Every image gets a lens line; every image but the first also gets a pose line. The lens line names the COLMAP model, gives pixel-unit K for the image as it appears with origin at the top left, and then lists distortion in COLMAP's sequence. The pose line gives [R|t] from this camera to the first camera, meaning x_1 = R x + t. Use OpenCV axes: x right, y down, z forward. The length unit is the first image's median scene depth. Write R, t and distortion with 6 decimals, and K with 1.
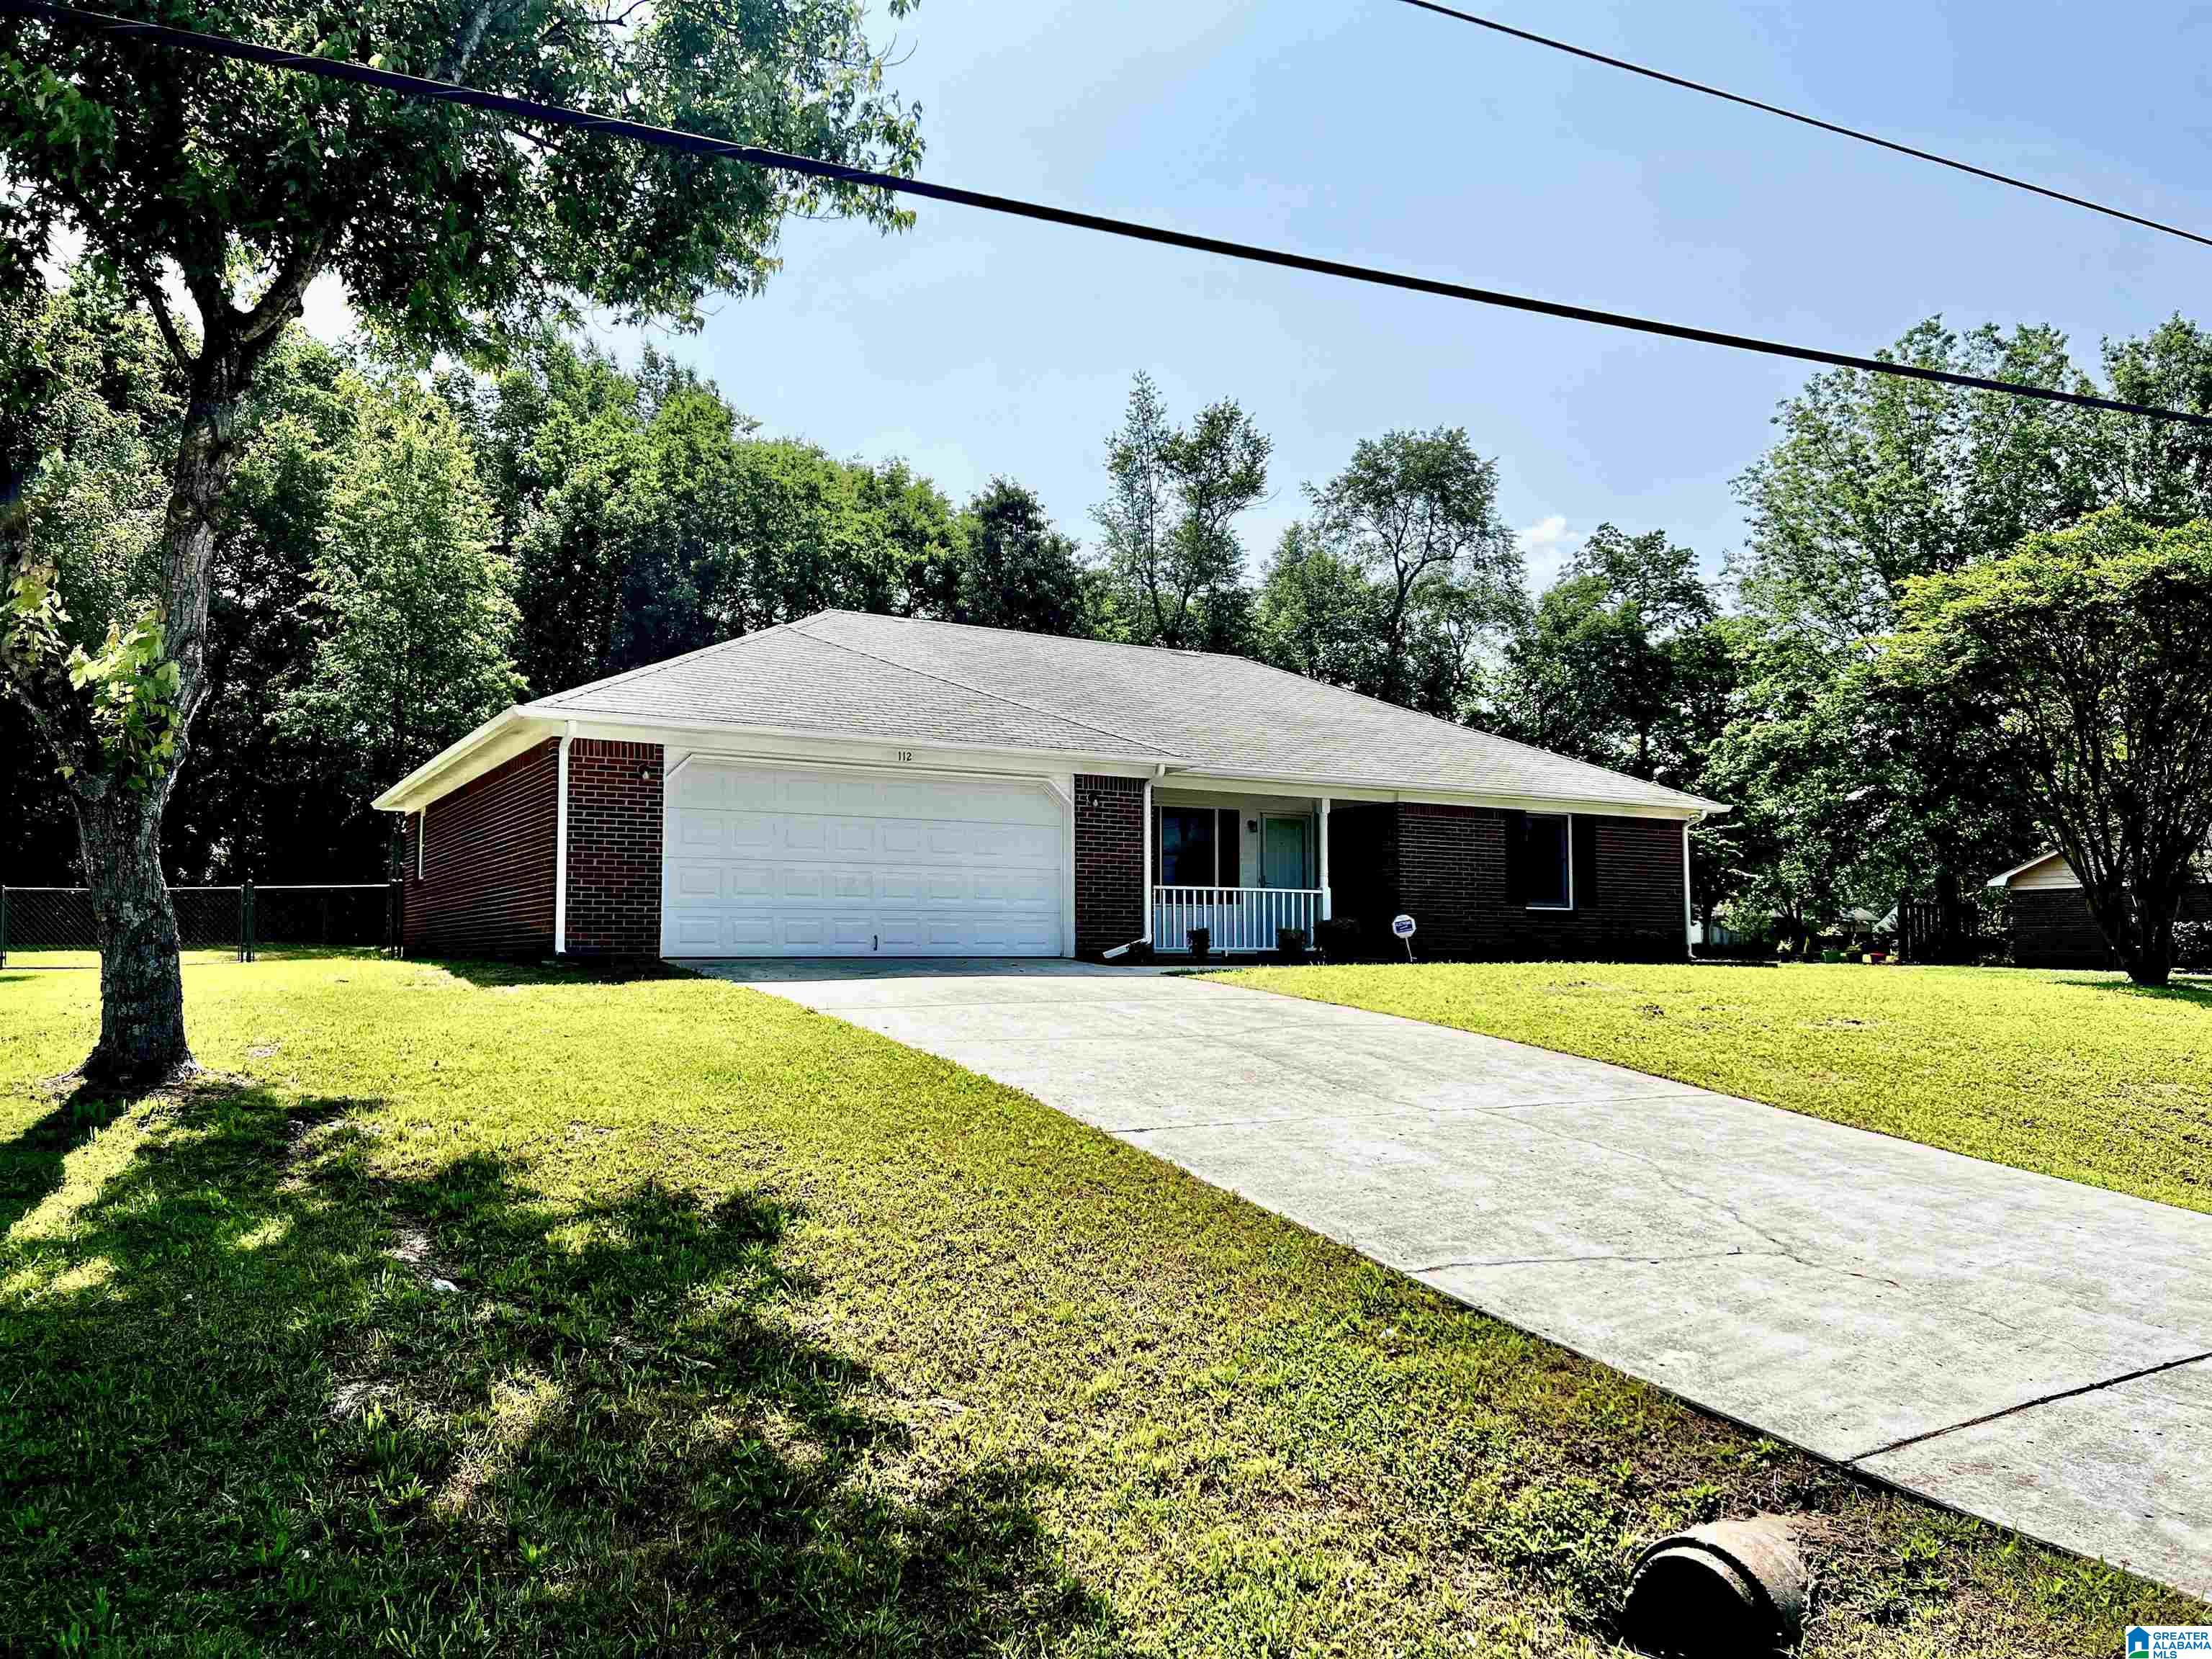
lens RADIAL K [[1667.7, 0, 1103.7], [0, 1667.7, 820.7], [0, 0, 1]] dist [0.041730, -0.023459]
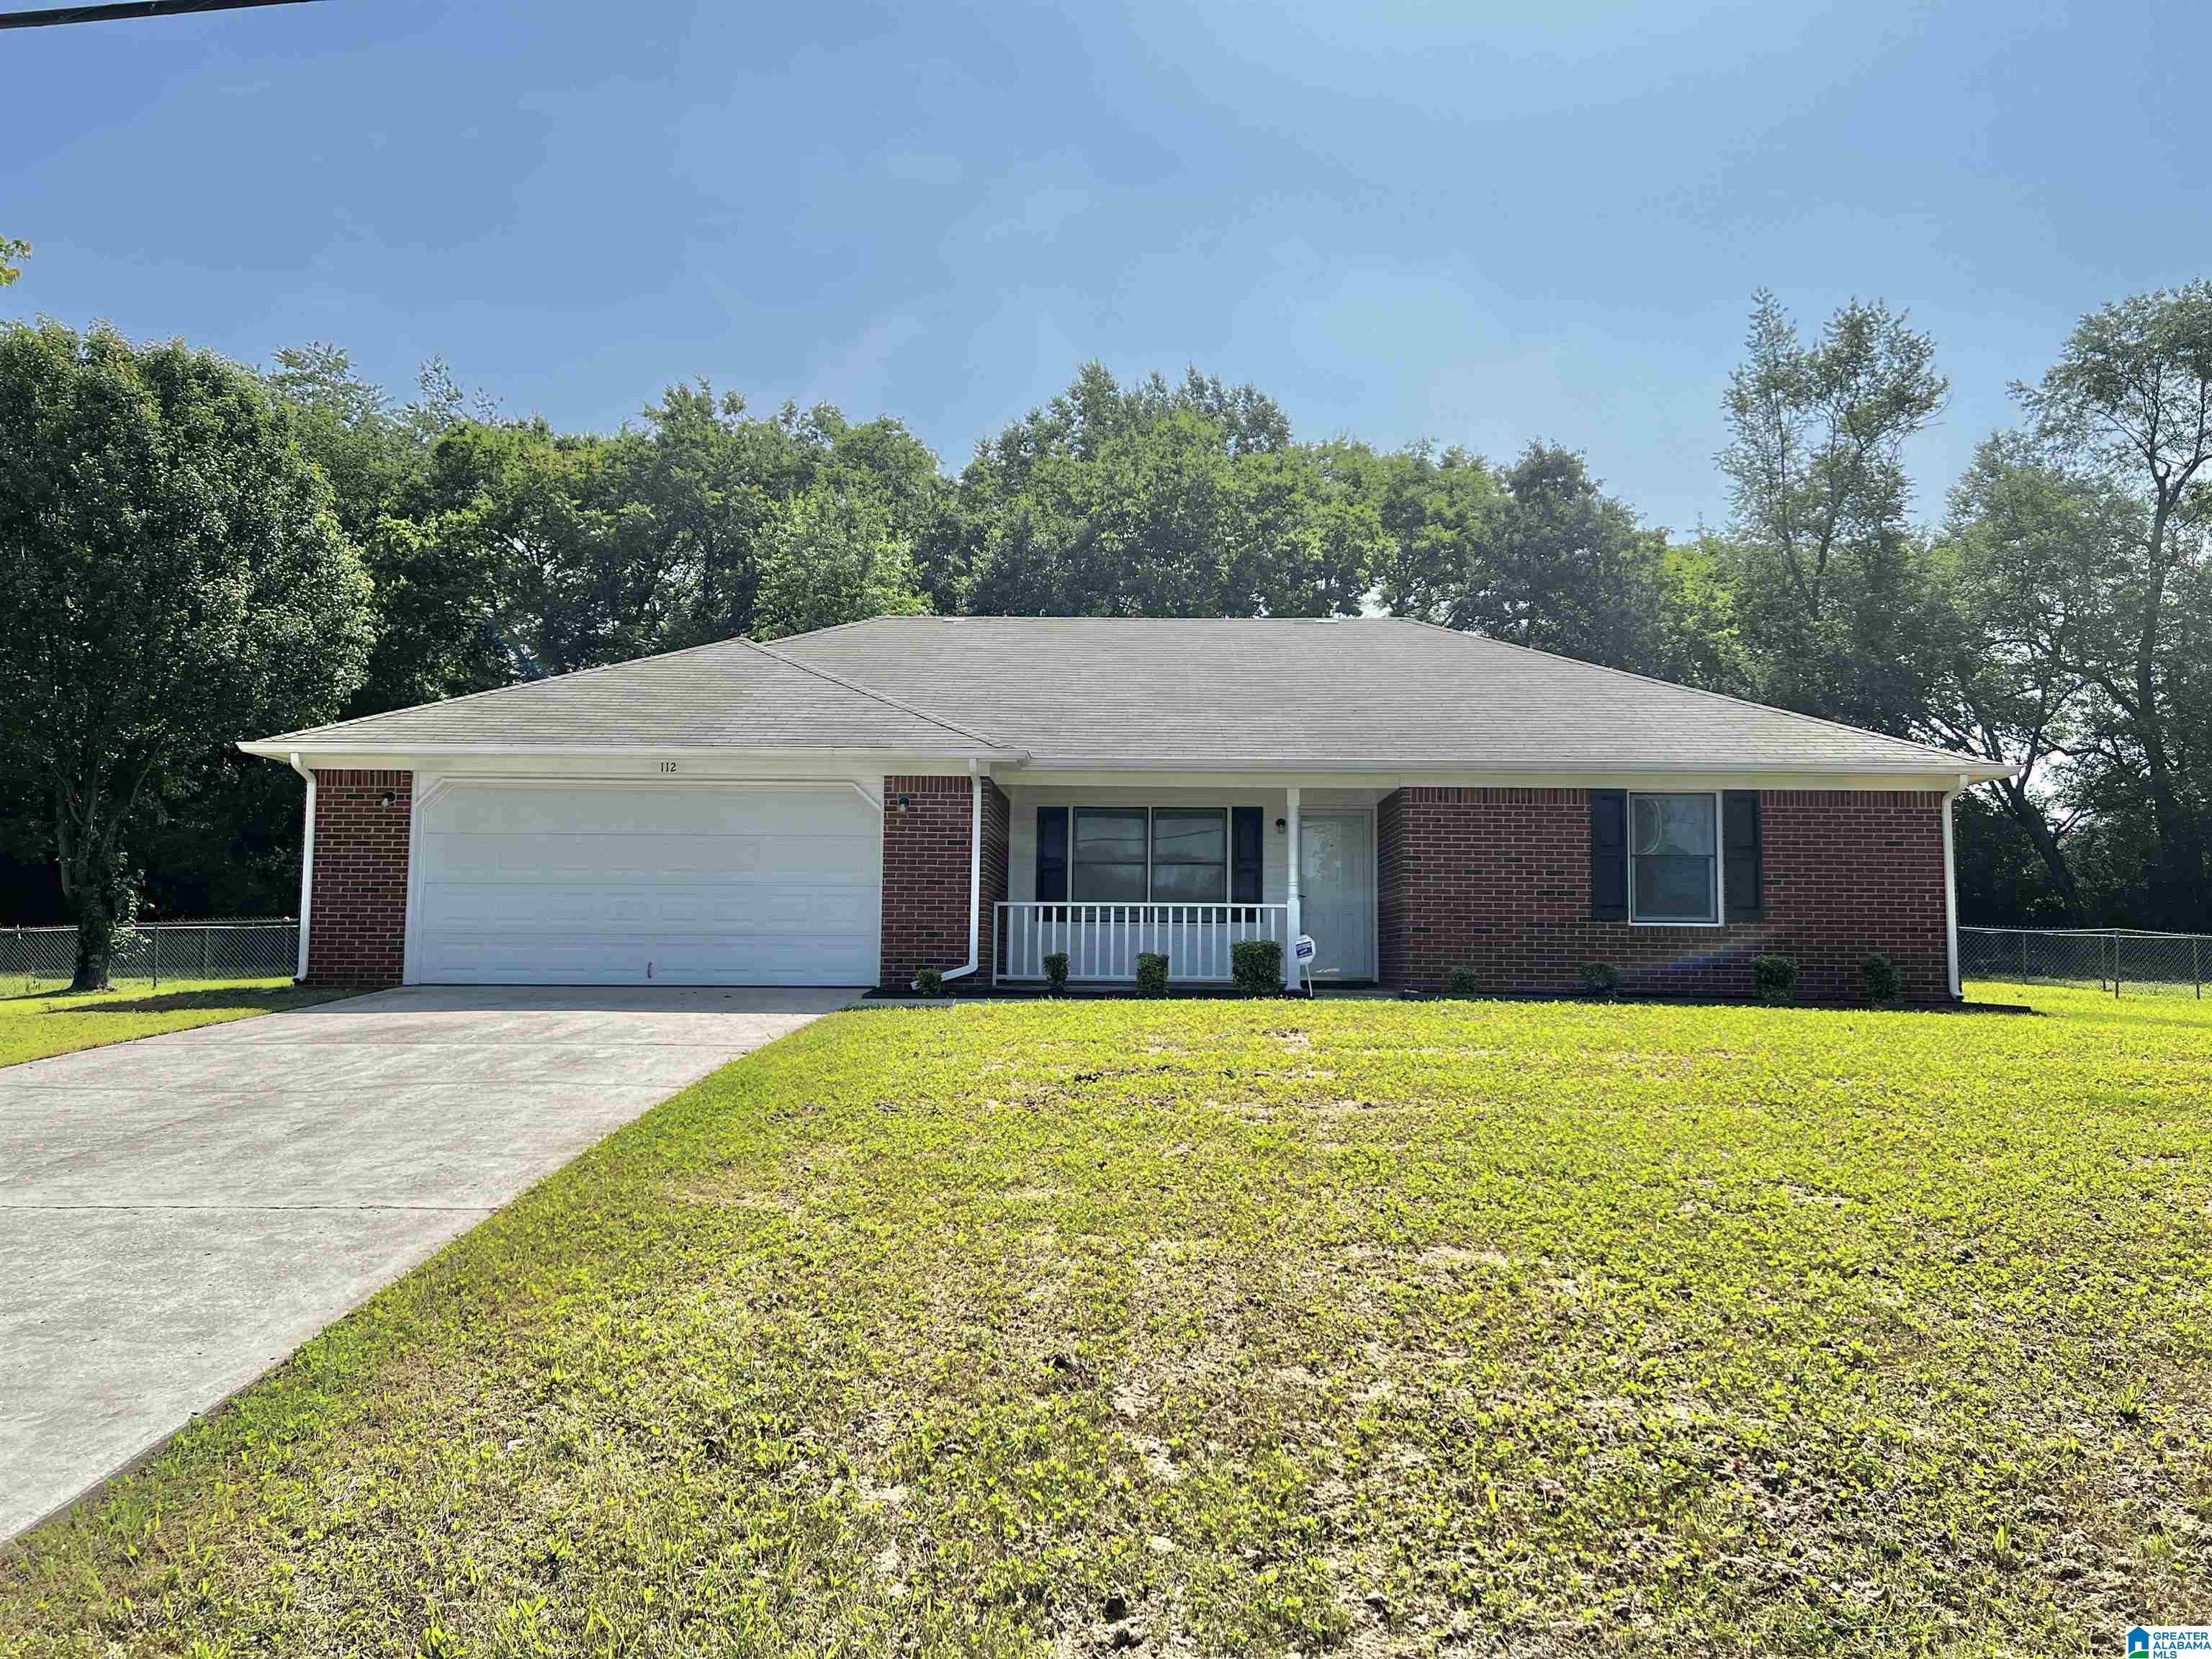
lens RADIAL K [[1667.7, 0, 1108.5], [0, 1667.7, 820.5], [0, 0, 1]] dist [0.041730, -0.023459]
pose [[0.854974, -0.041076, -0.517042, 0.463822], [0.036135, 0.999154, -0.019624, 0.014345], [0.517411, -0.001905, 0.855735, 0.276078]]
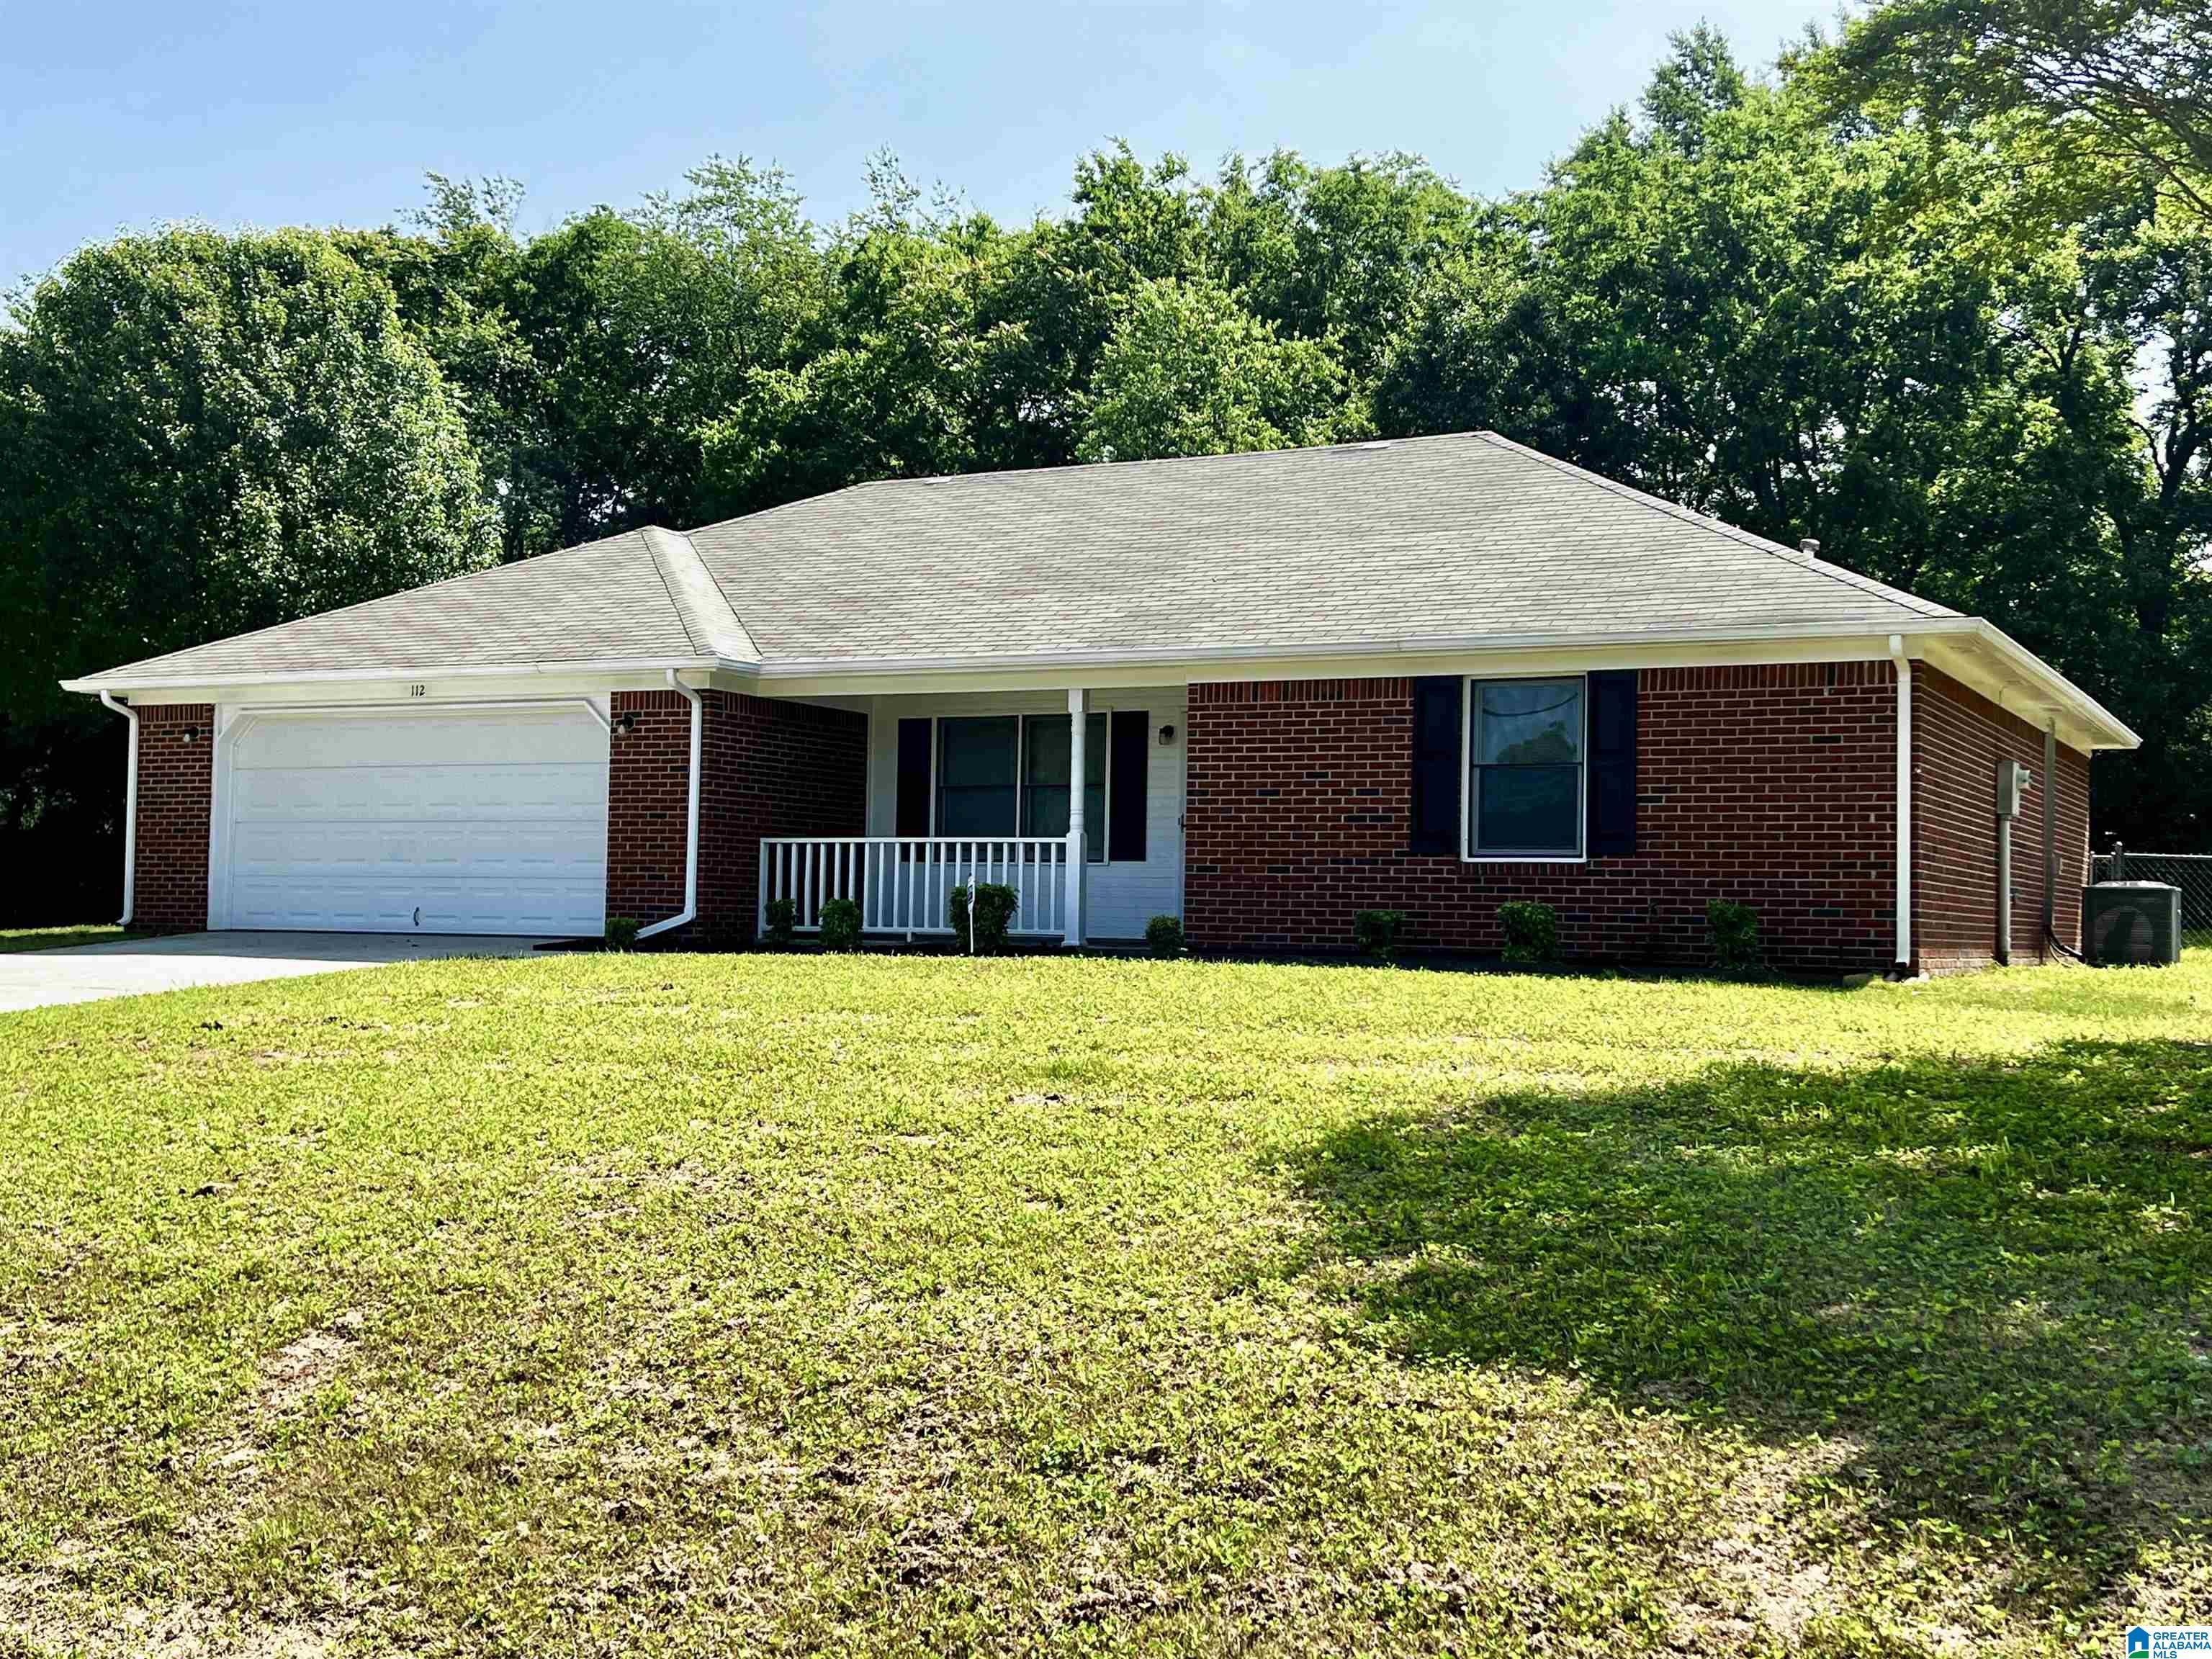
lens RADIAL K [[2499.1, 0, 1098.3], [0, 2499.1, 842.2], [0, 0, 1]] dist [0.072960, 0.000000]
pose [[0.530763, -0.021279, -0.847253, 0.914064], [0.053629, 0.998525, 0.008517, 0.035709], [0.845822, -0.049958, 0.531121, 0.510121]]
